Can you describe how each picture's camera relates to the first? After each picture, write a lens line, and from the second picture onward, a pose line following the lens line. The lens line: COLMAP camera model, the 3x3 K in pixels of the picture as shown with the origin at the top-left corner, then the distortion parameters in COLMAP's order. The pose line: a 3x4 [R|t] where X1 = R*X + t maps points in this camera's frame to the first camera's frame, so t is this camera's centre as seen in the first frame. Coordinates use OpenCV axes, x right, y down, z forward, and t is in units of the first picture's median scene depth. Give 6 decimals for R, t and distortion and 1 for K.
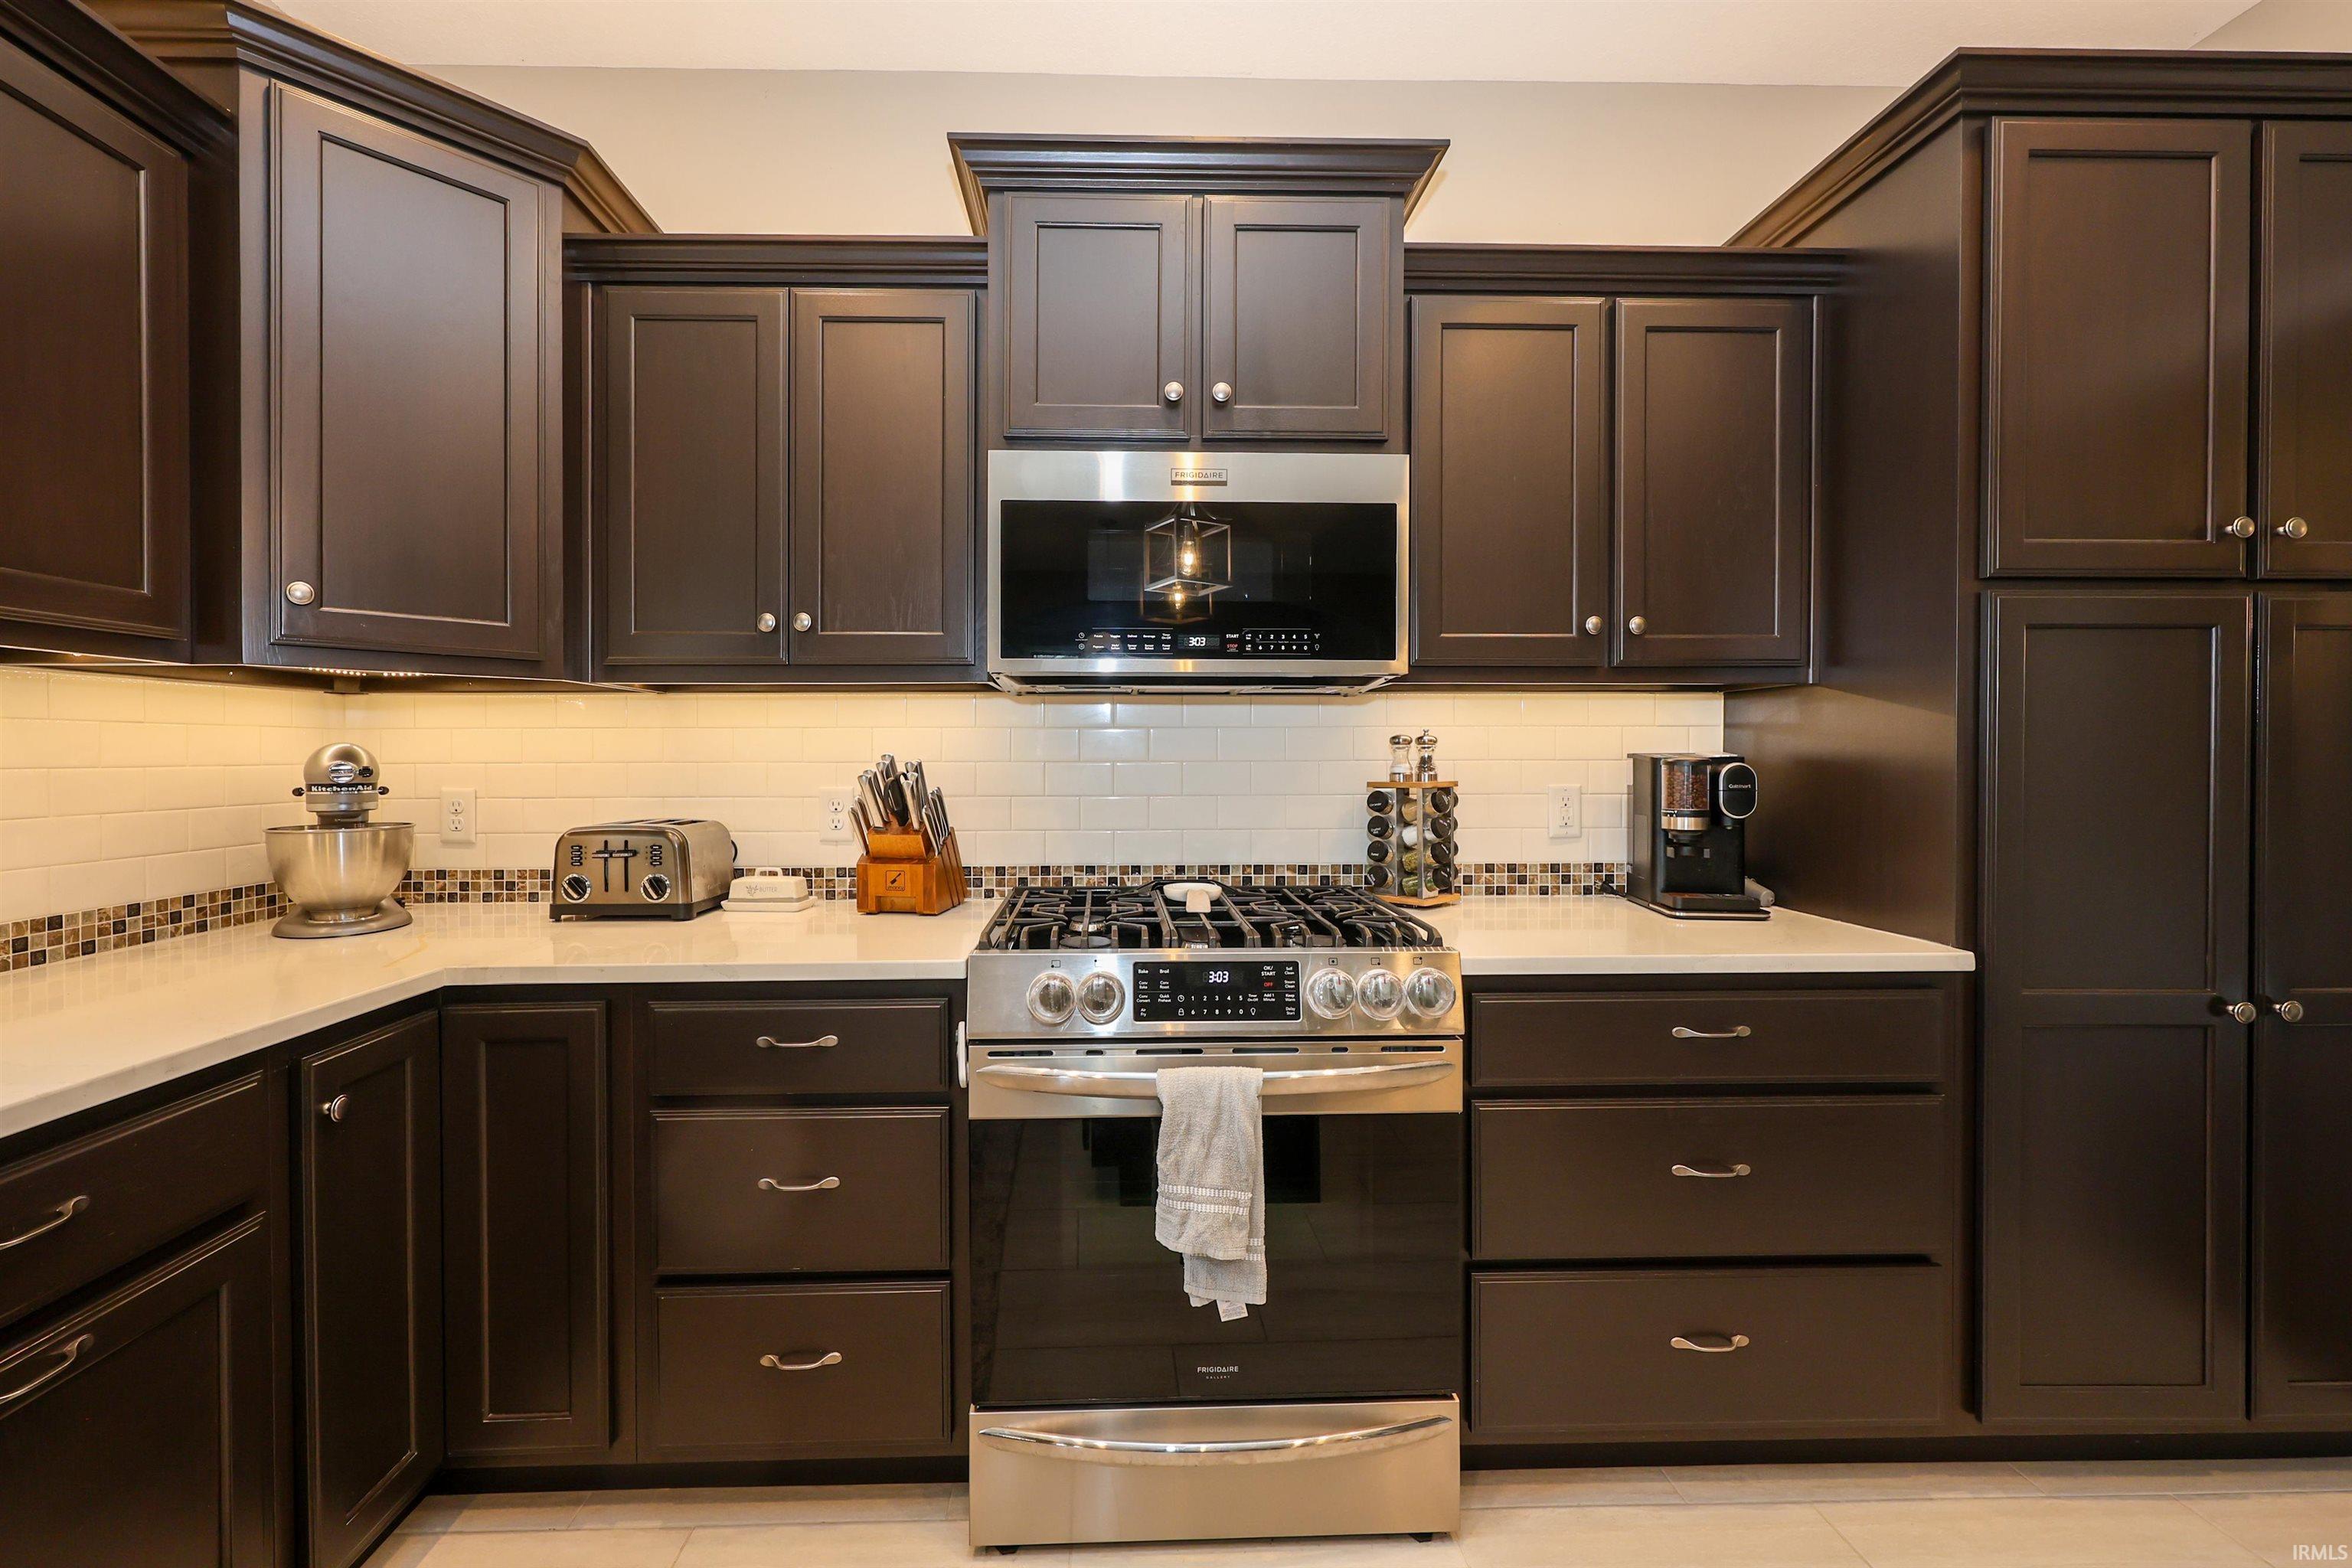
lens RADIAL K [[951.5, 0, 1091.0], [0, 951.5, 760.3], [0, 0, 1]] dist [-0.001164, 0.001381]
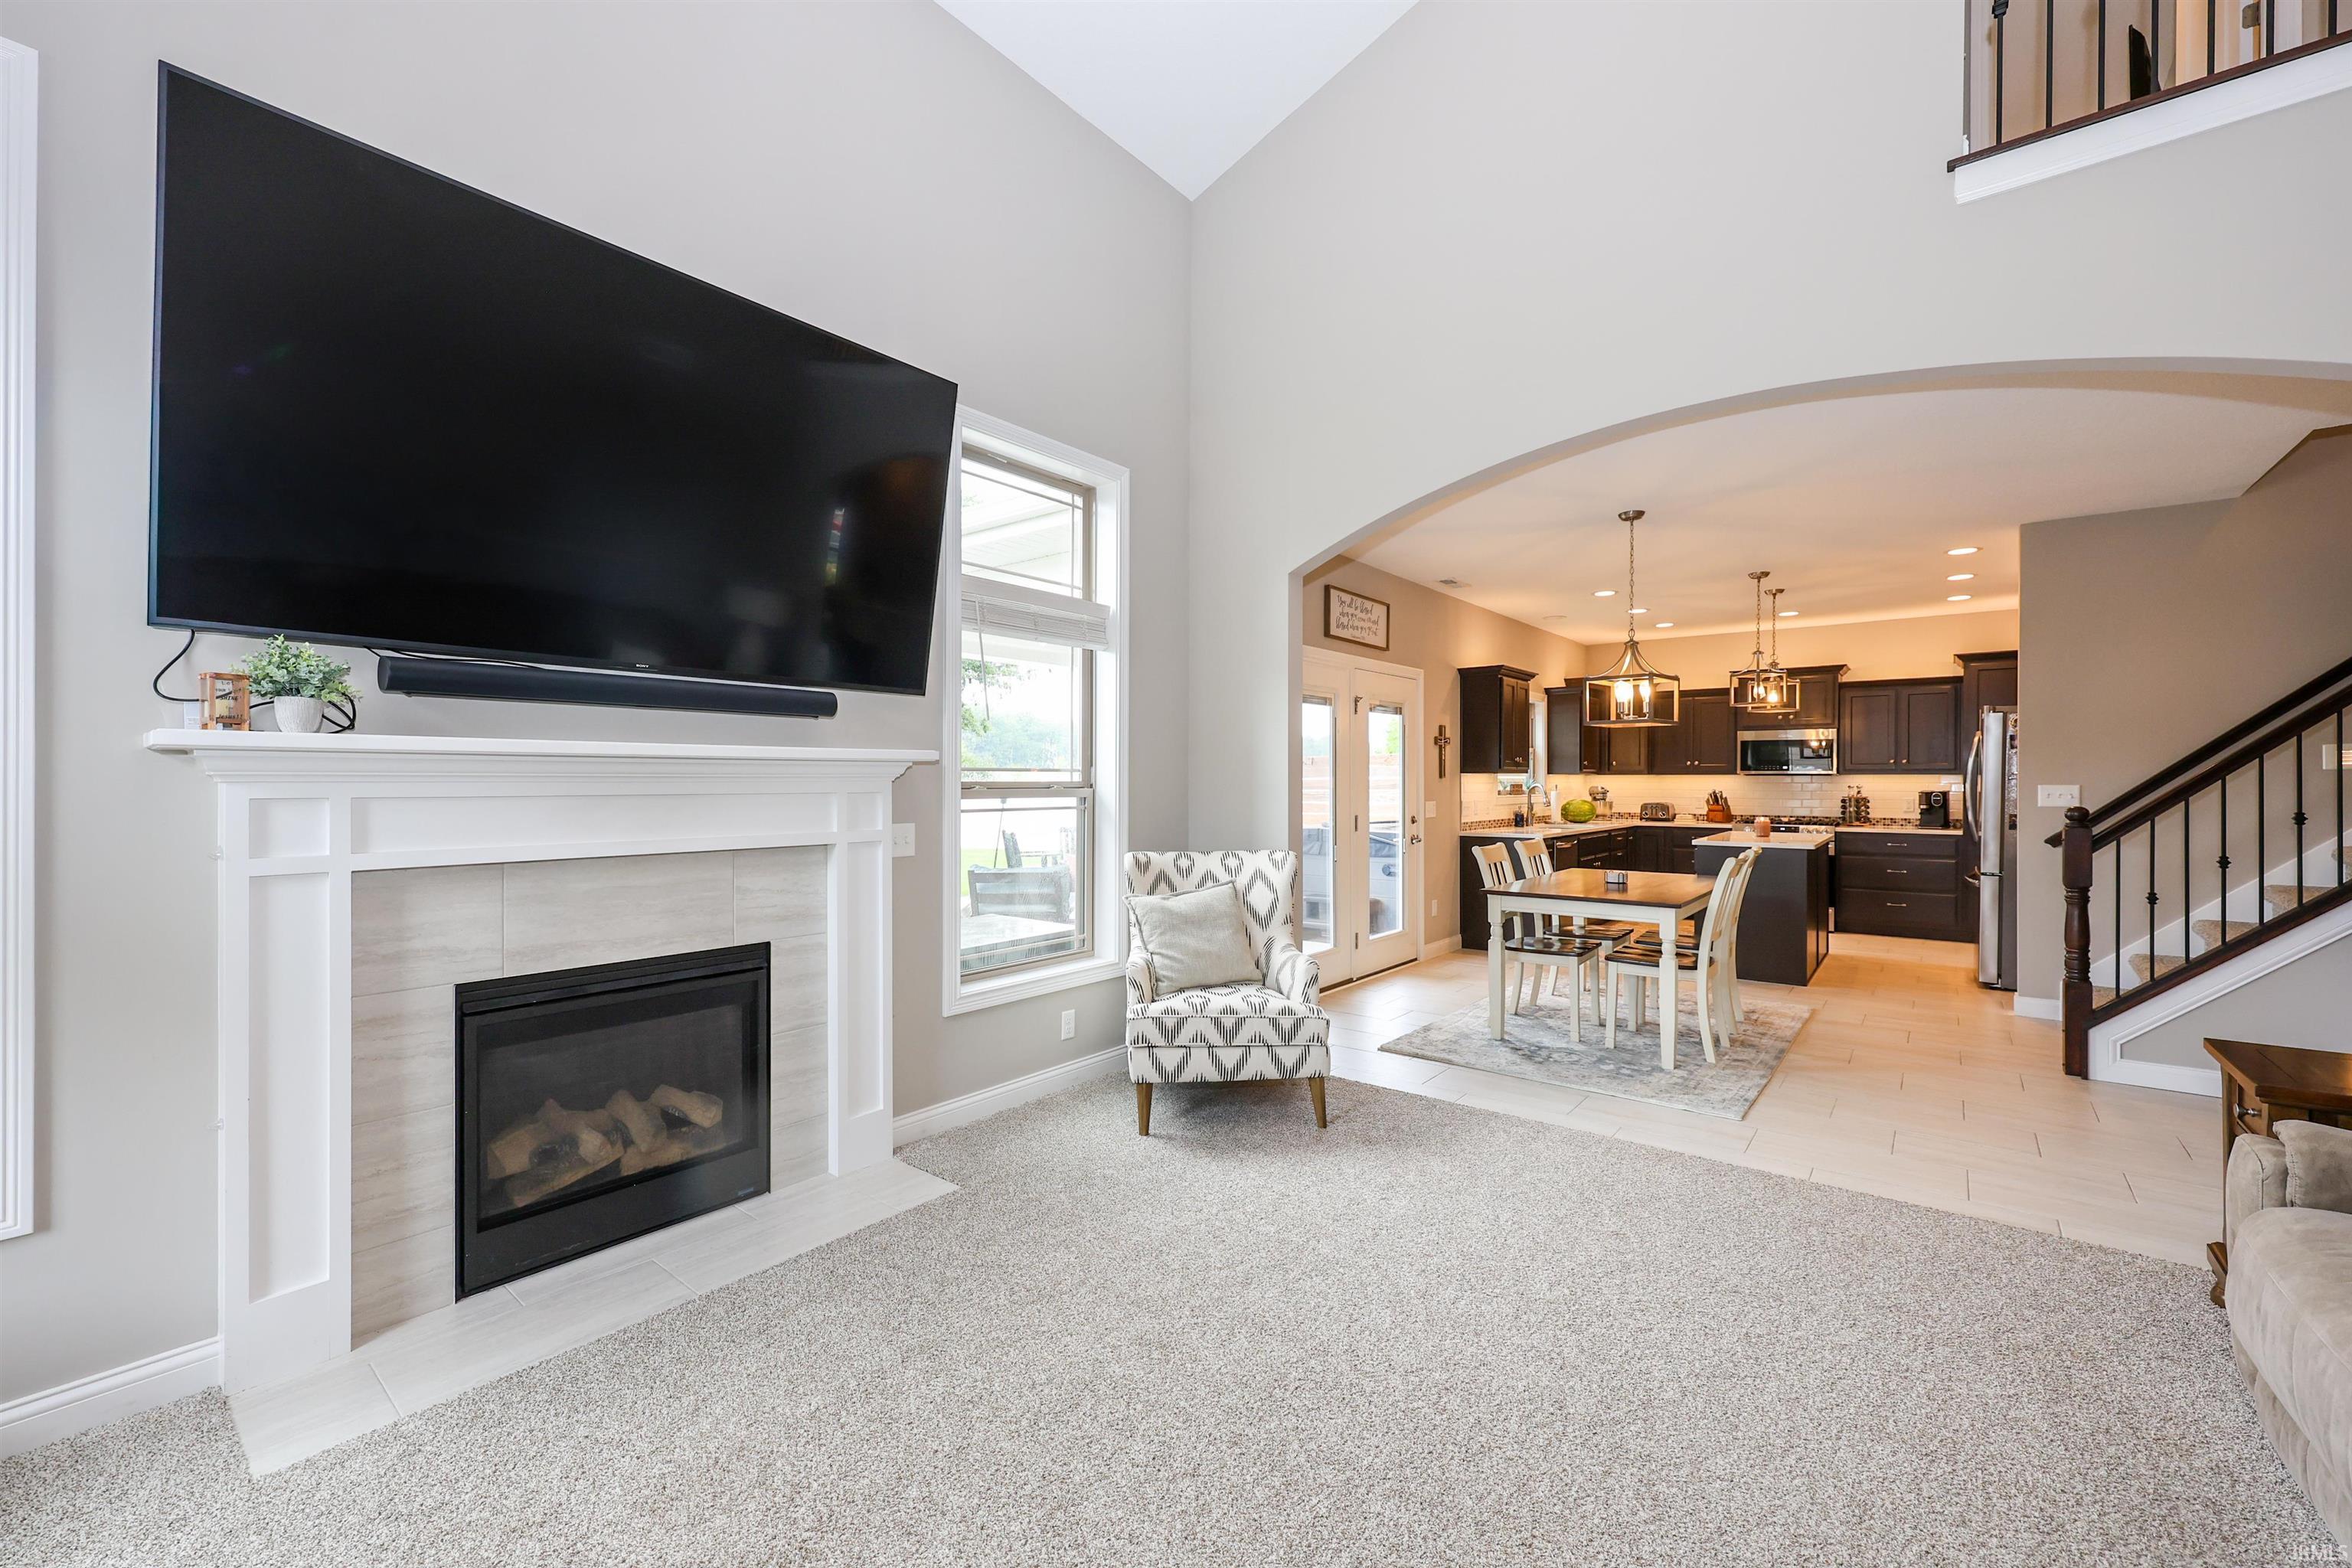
lens RADIAL K [[951.5, 0, 1176.0], [0, 951.5, 783.8], [0, 0, 1]] dist [-0.001164, 0.001381]
pose [[0.782118, 0.005852, -0.623103, 0.668308], [-0.006124, 0.999980, 0.001705, -0.024867], [0.623100, 0.002482, 0.782138, -4.541794]]
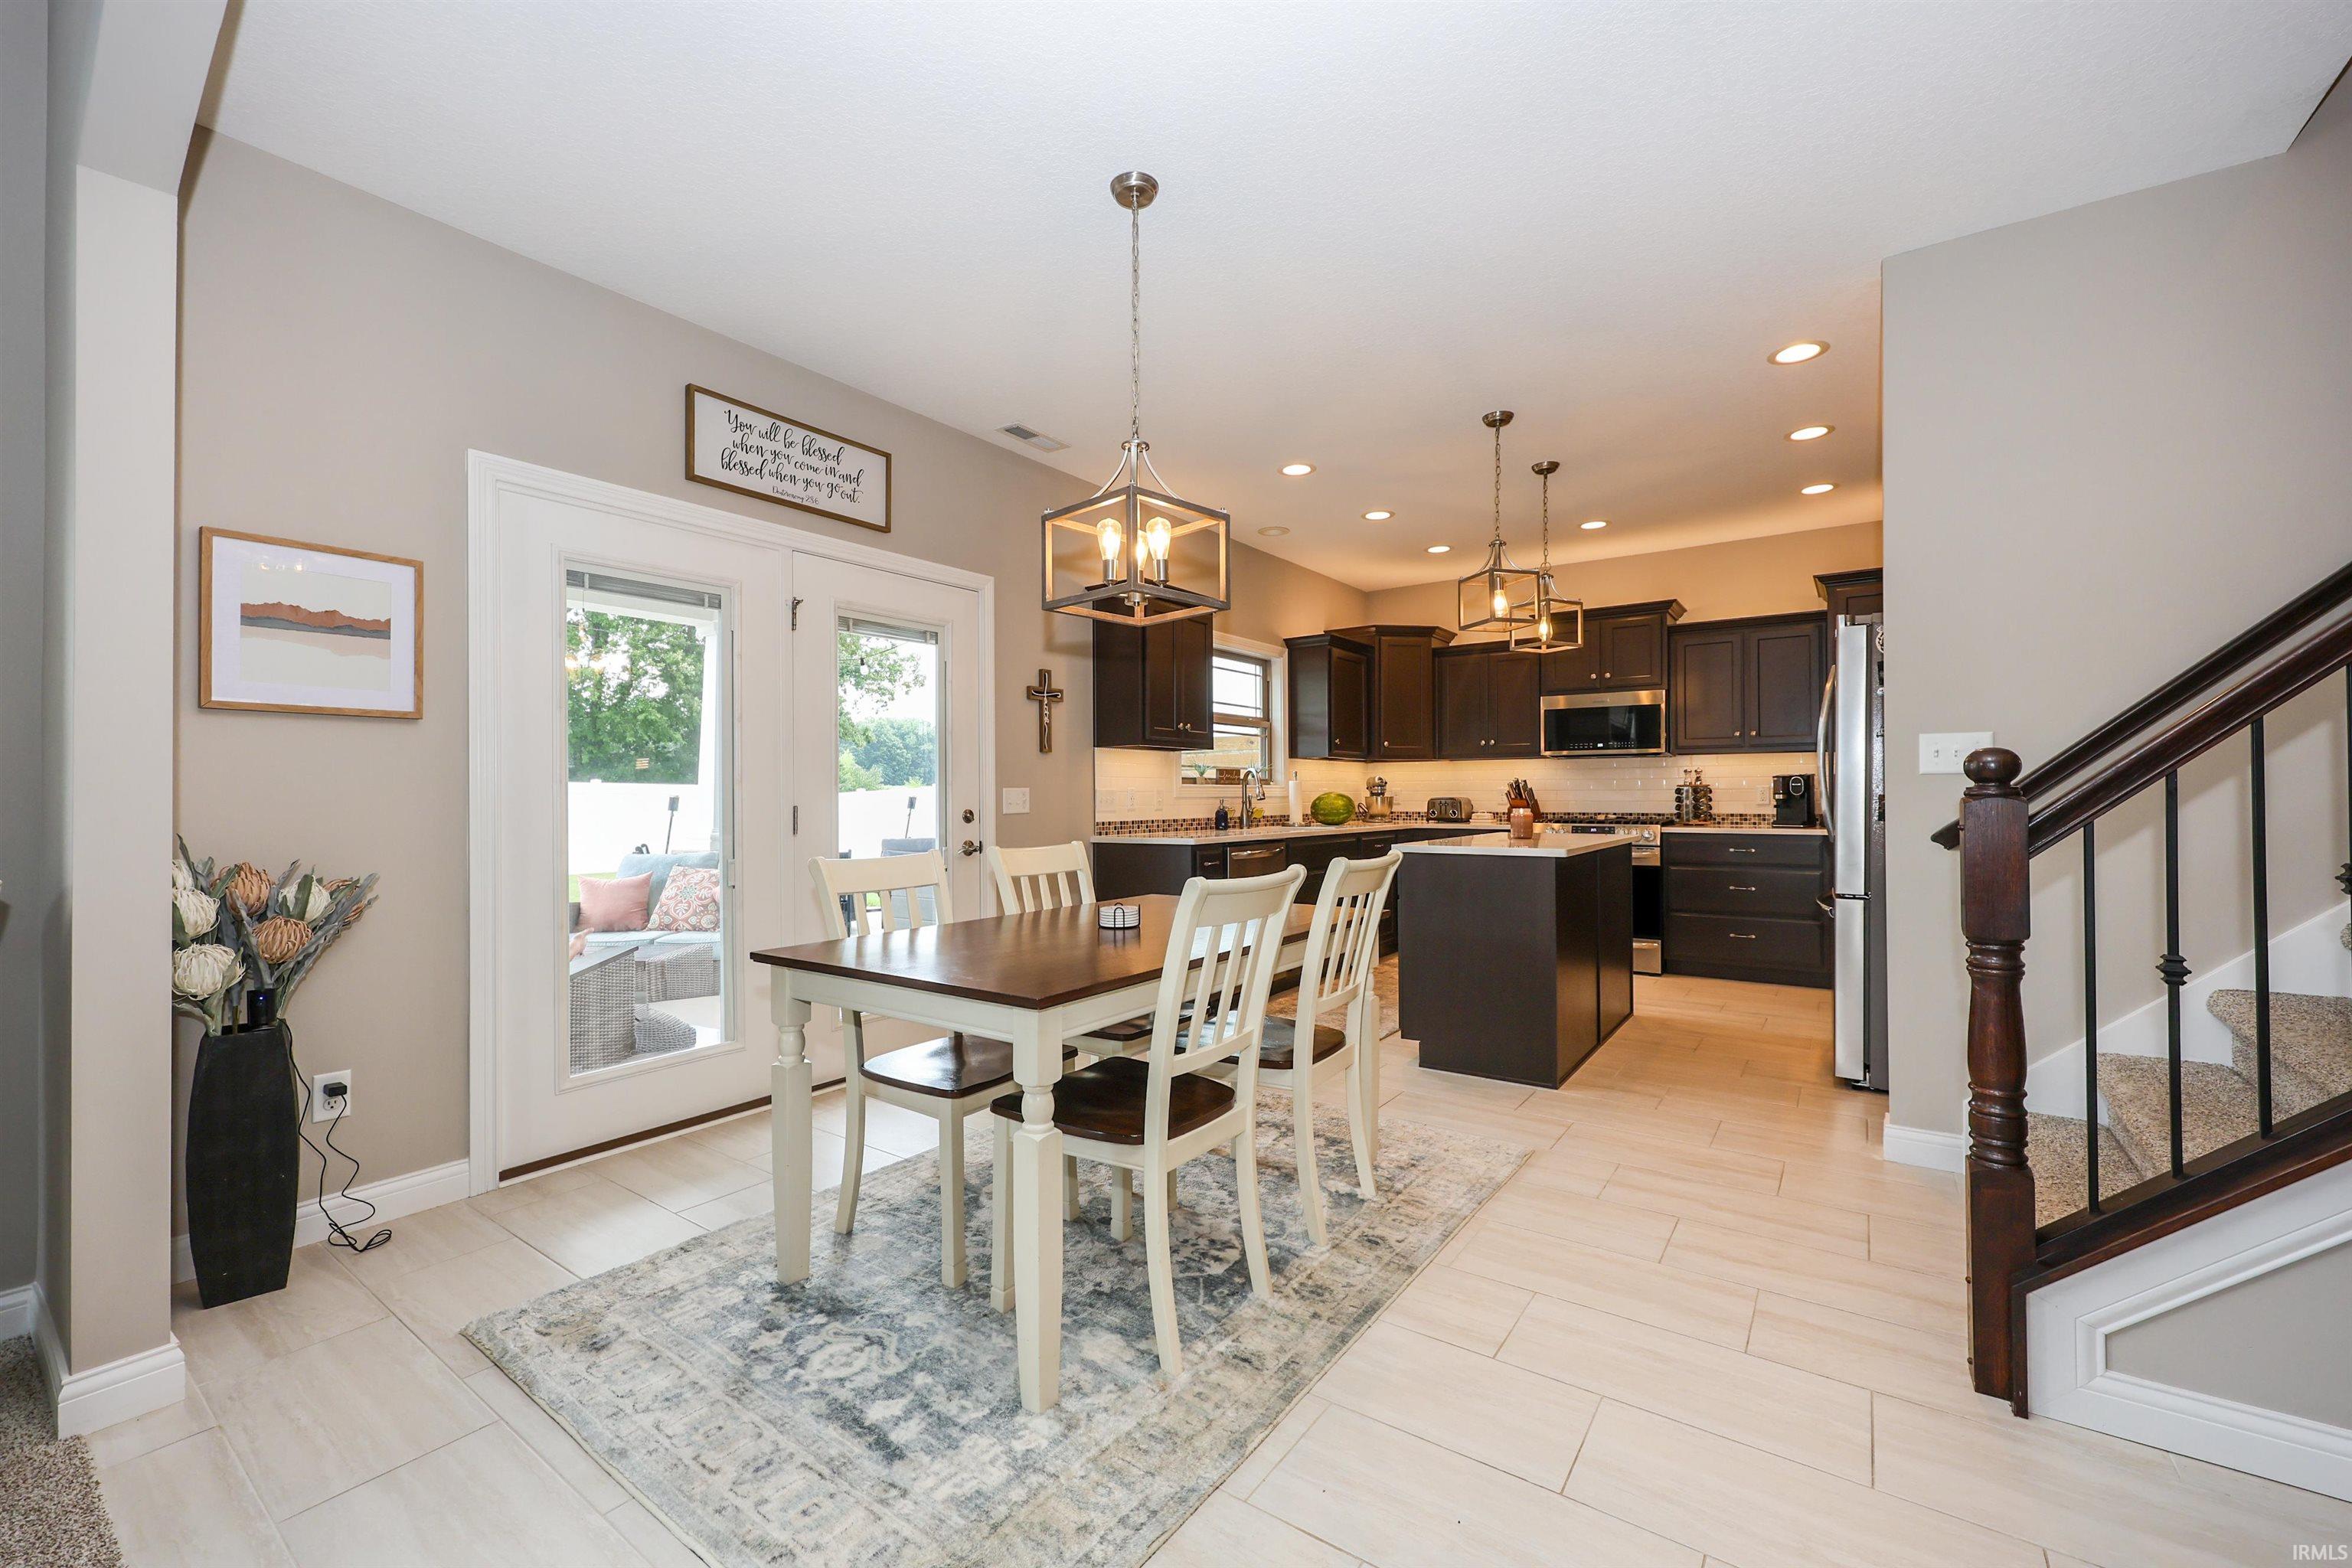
lens RADIAL K [[951.5, 0, 1182.4], [0, 951.5, 788.9], [0, 0, 1]] dist [-0.001164, 0.001381]
pose [[0.818705, -0.005271, -0.574190, 0.818543], [-0.000189, 0.999955, -0.009449, 0.070547], [0.574214, 0.007845, 0.818668, -2.666663]]
